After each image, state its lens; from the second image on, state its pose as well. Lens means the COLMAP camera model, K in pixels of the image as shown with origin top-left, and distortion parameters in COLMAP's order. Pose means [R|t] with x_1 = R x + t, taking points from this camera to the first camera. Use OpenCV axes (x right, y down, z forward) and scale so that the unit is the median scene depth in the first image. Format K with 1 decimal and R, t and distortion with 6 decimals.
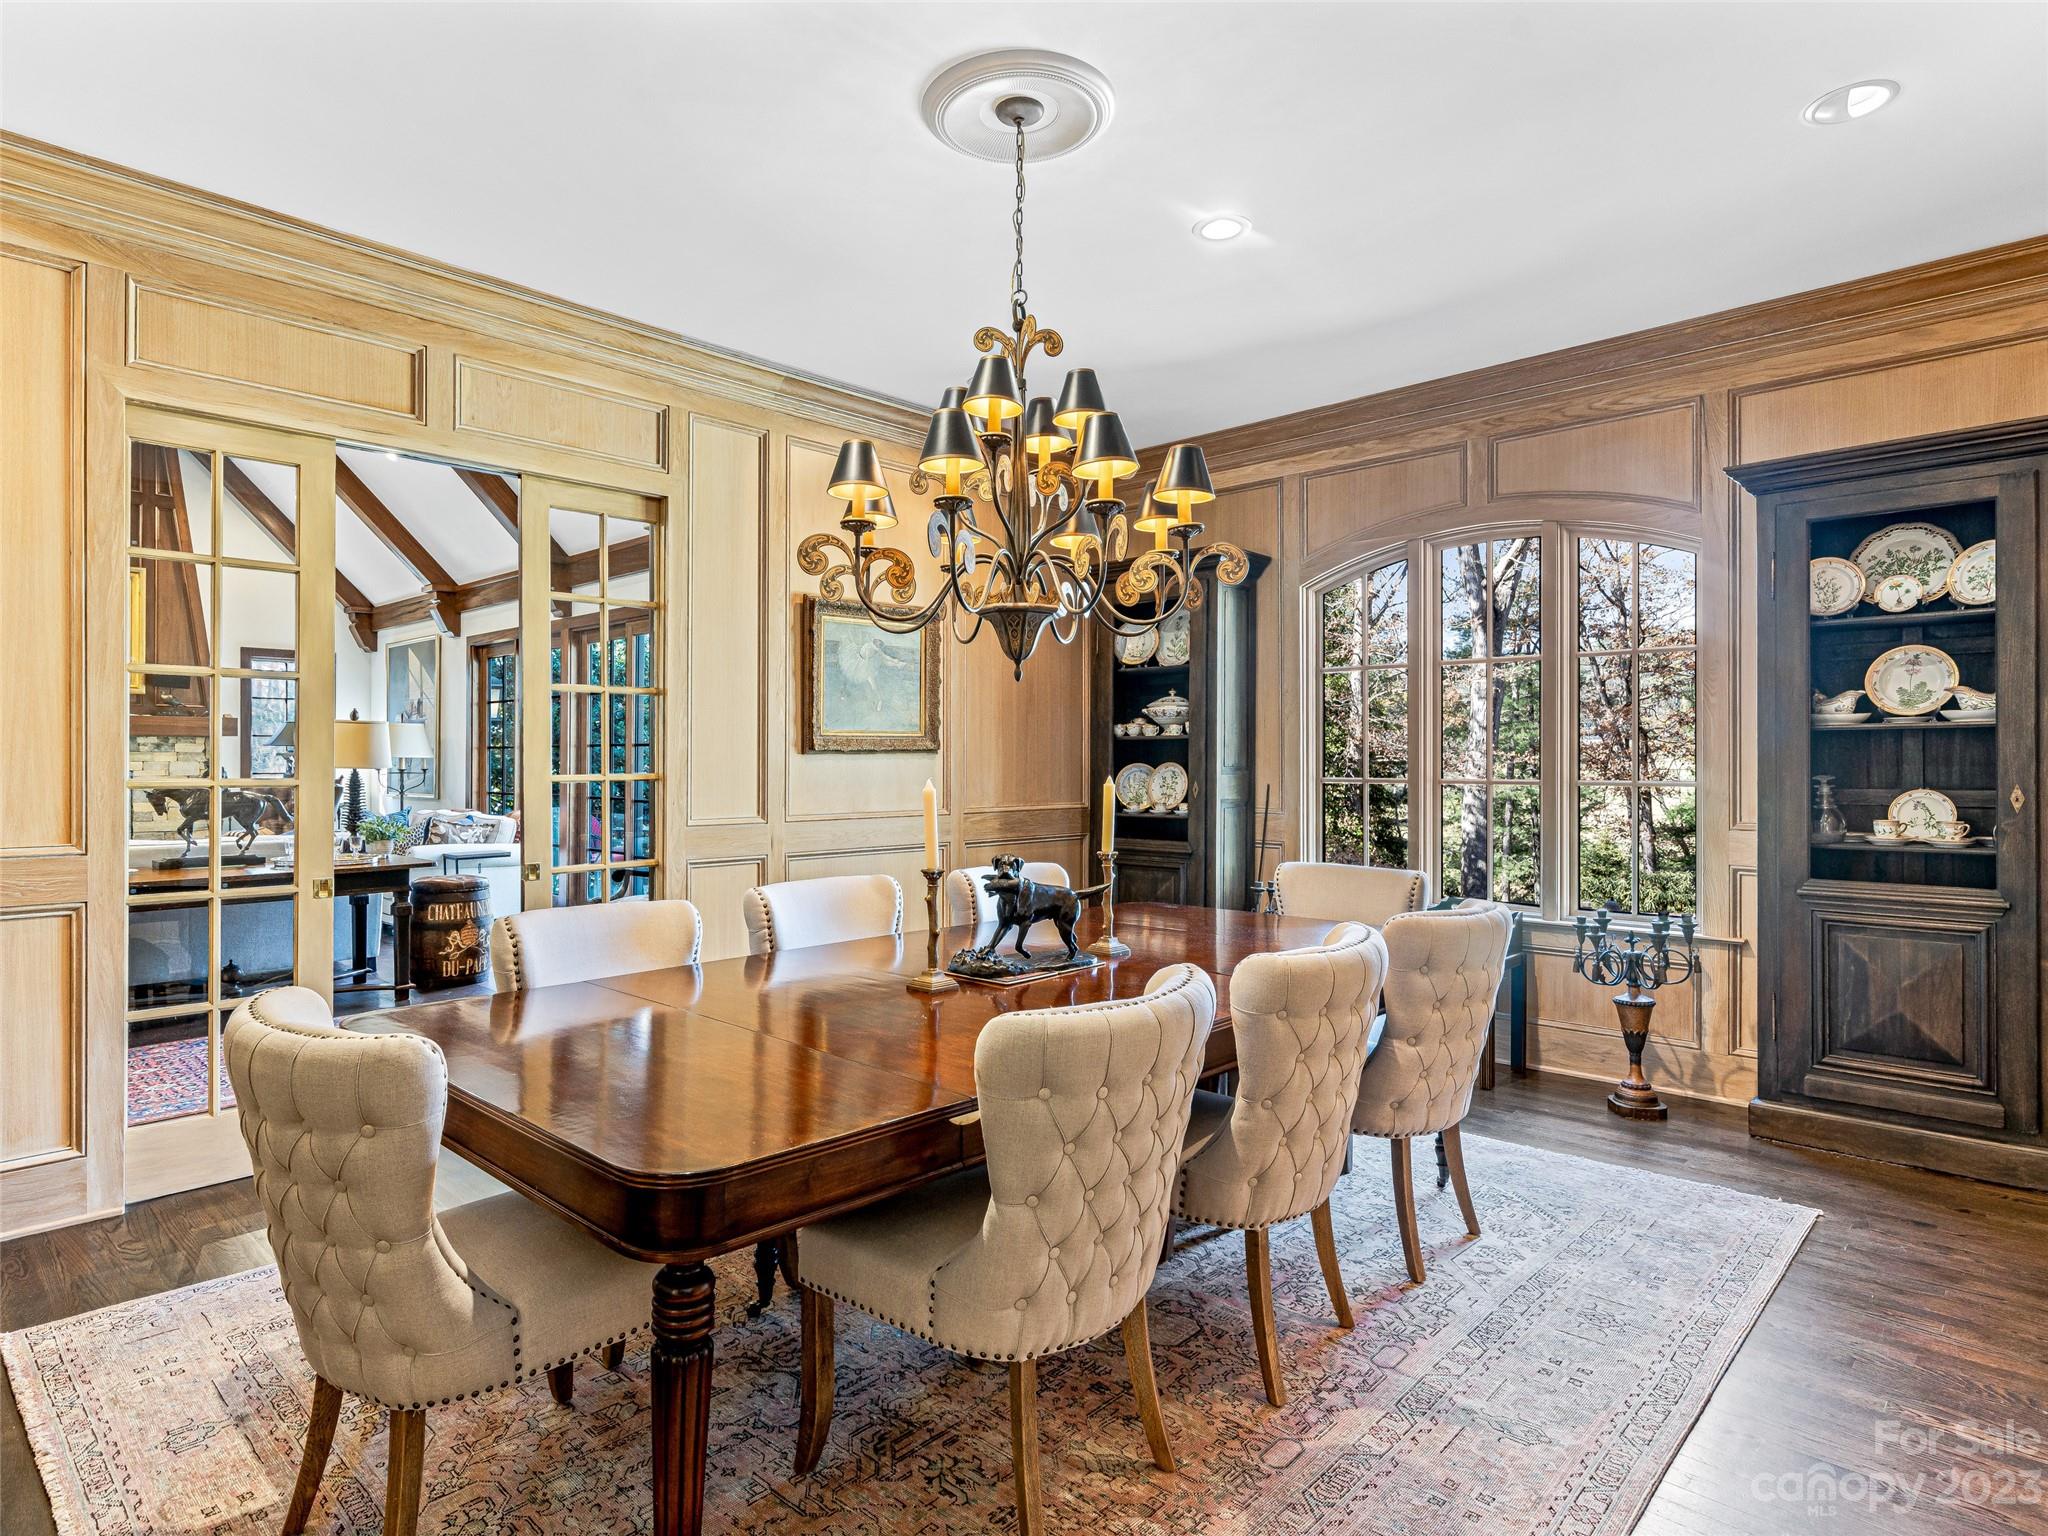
lens RADIAL K [[1144.2, 0, 1018.5], [0, 1144.2, 761.6], [0, 0, 1]] dist [-0.026267, -0.000048]
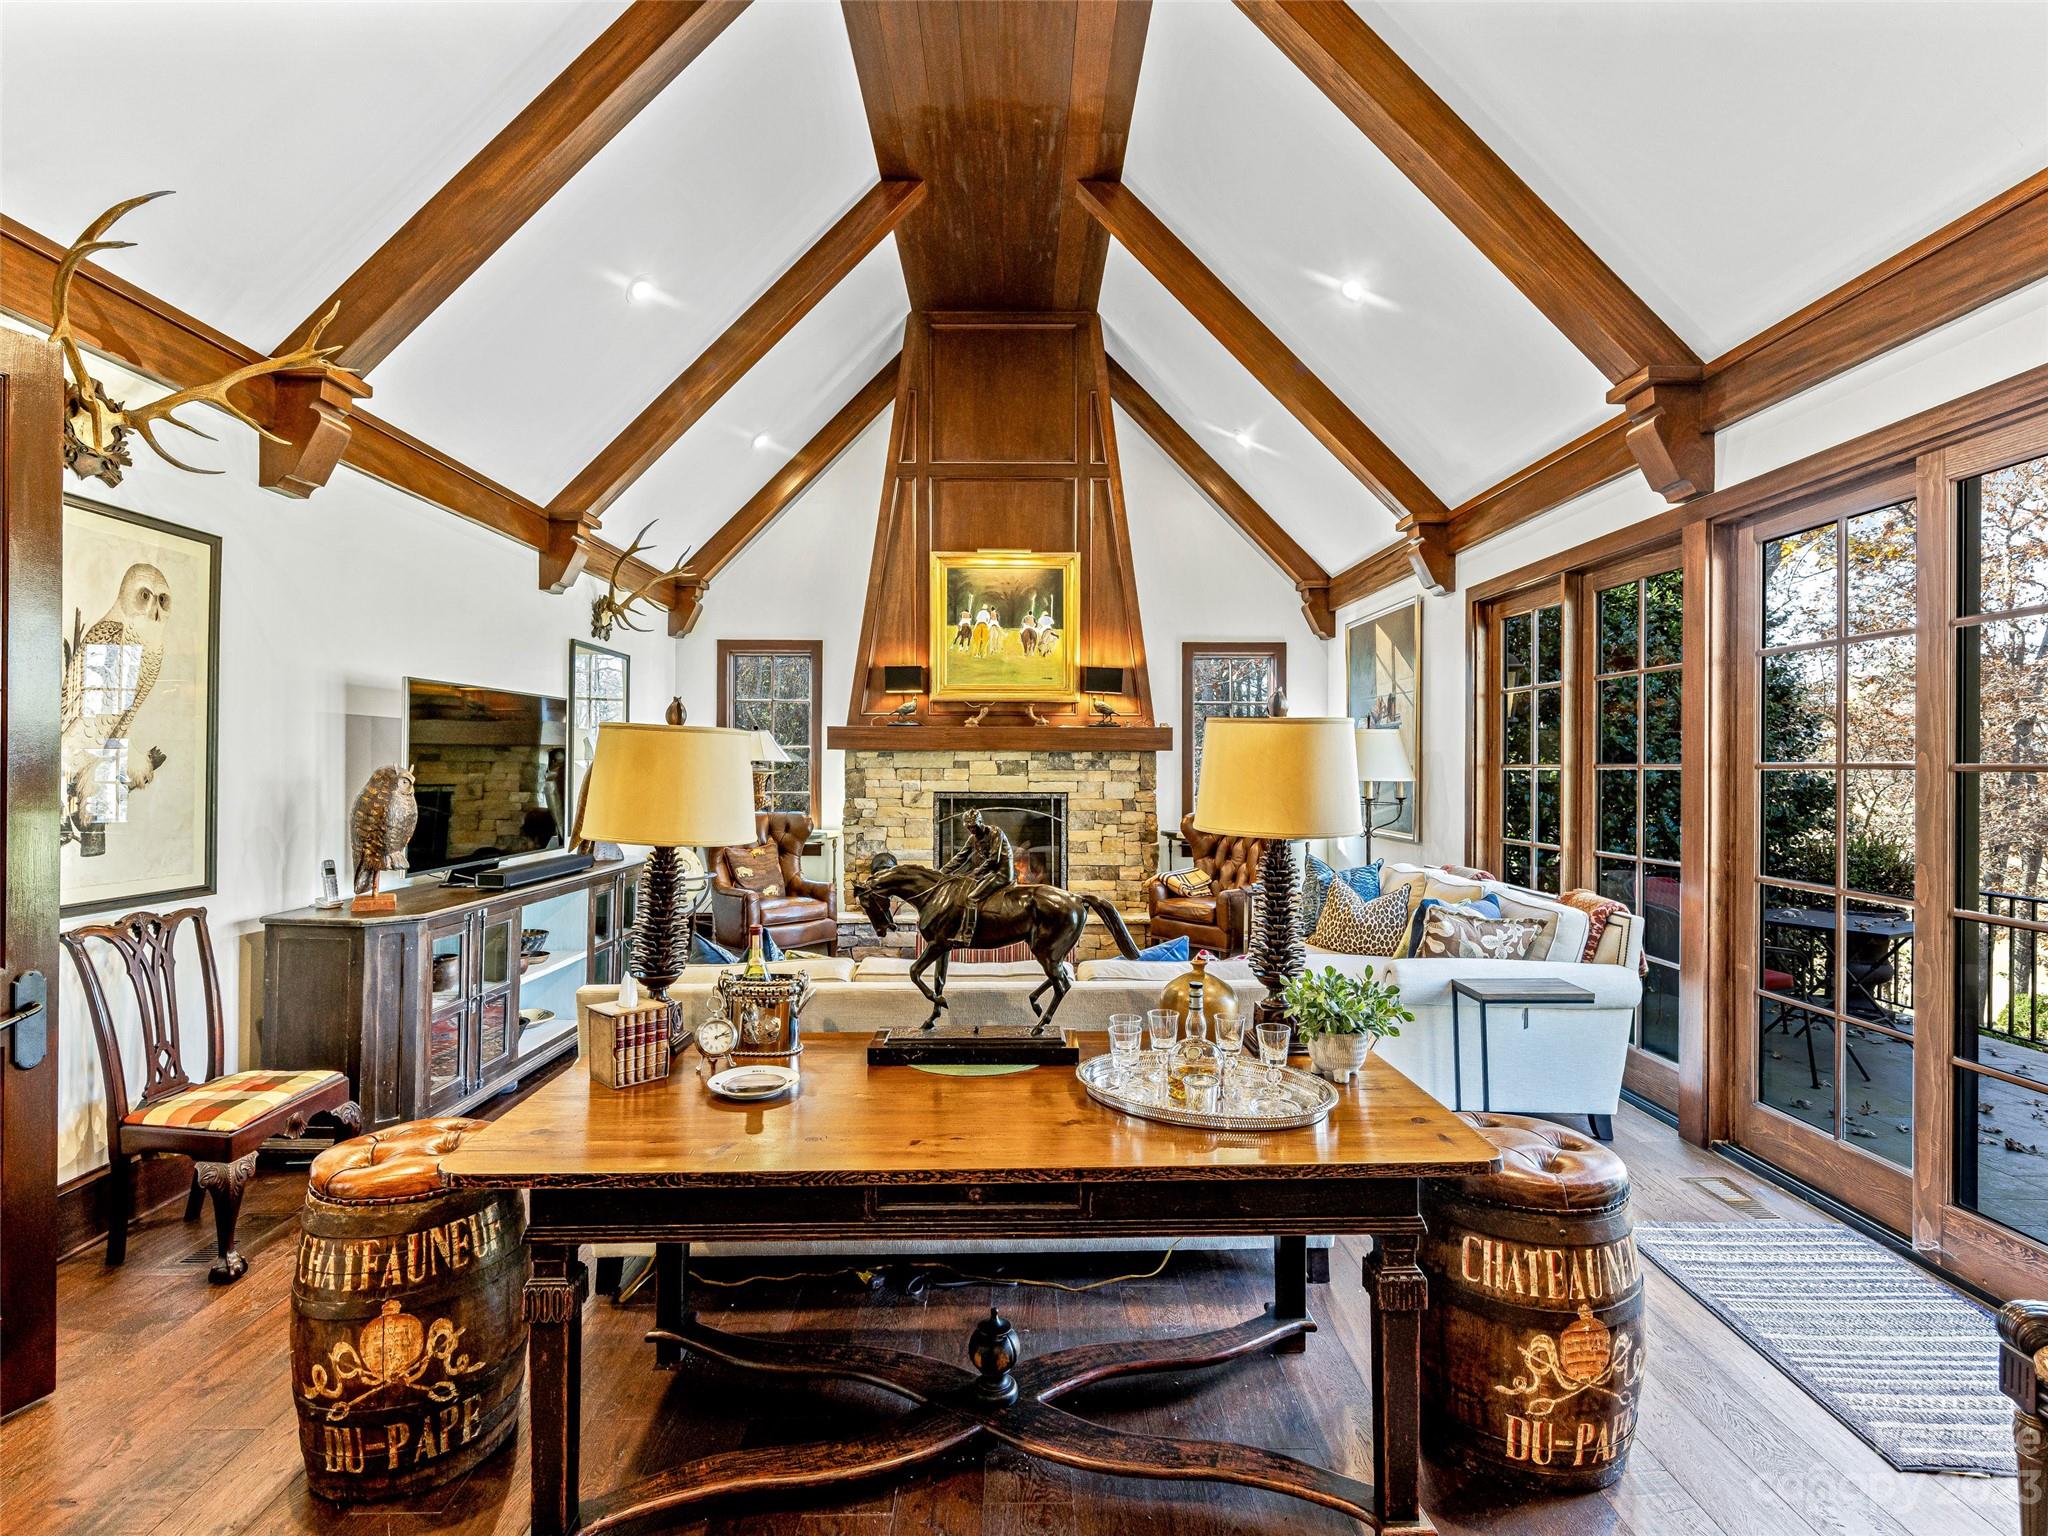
lens RADIAL K [[1057.6, 0, 1018.1], [0, 1057.6, 767.3], [0, 0, 1]] dist [-0.001184, -0.000924]
pose [[0.691355, 0.001166, -0.722514, -0.232238], [-0.002004, 0.999998, -0.000304, -0.010547], [0.722512, 0.001658, 0.691356, 0.413529]]
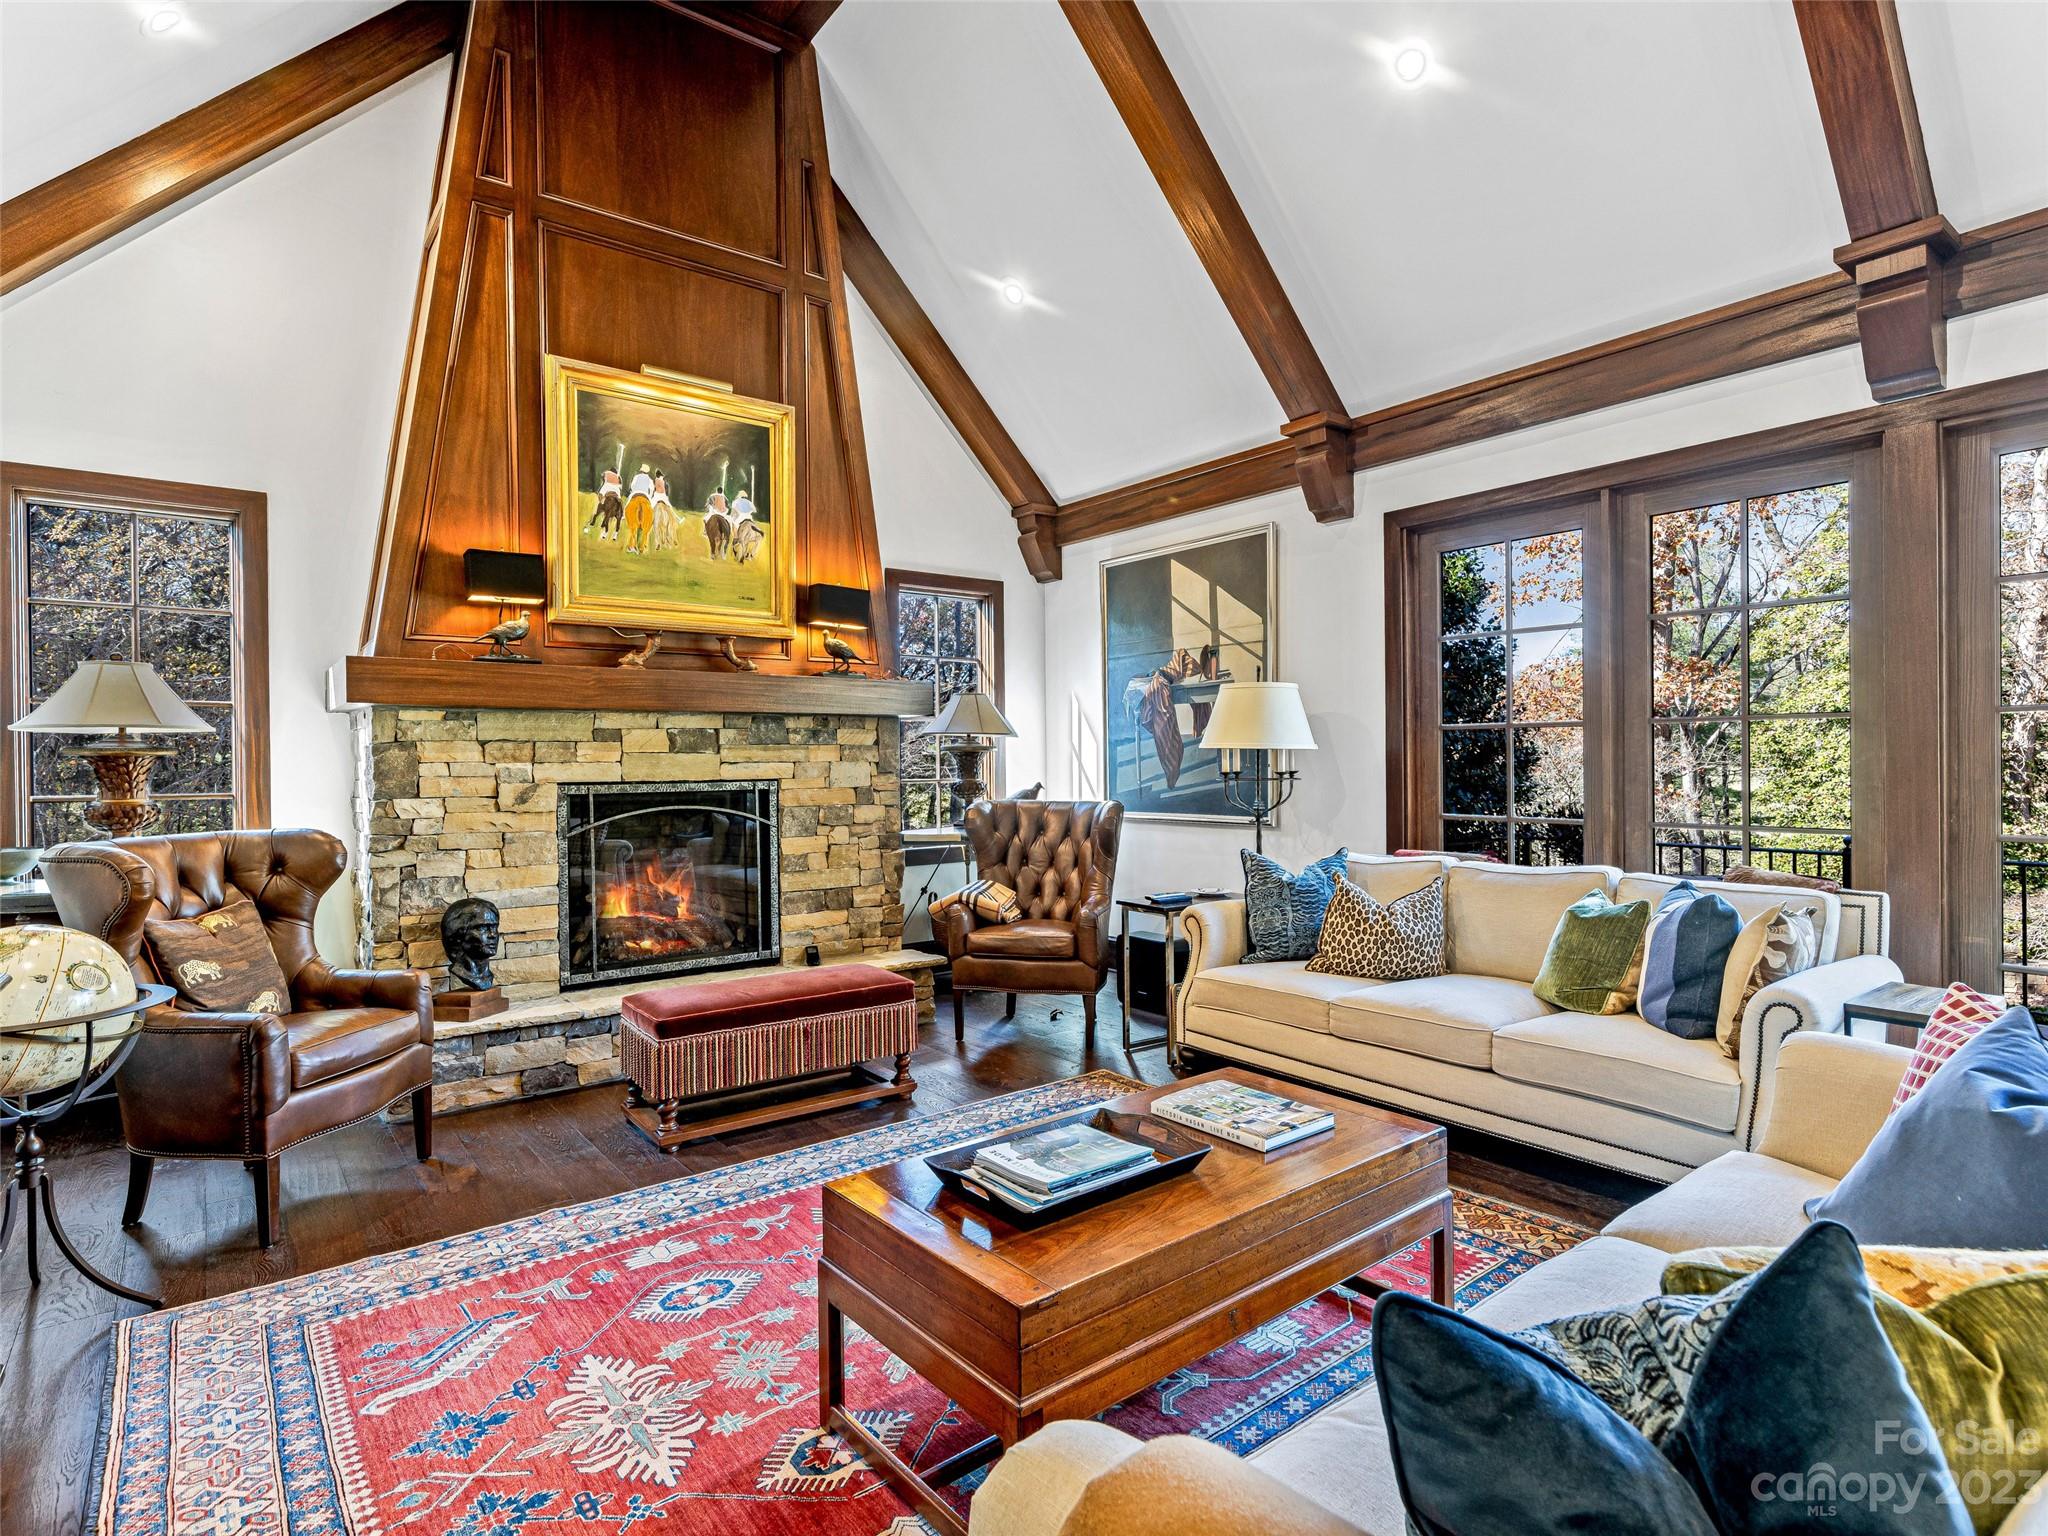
lens RADIAL K [[1057.6, 0, 1014.6], [0, 1057.6, 774.6], [0, 0, 1]] dist [-0.001184, -0.000924]
pose [[0.989851, -0.012486, -0.141560, -0.590175], [0.013738, 0.999875, 0.007873, 0.003111], [0.141444, -0.009738, 0.989898, 0.499951]]
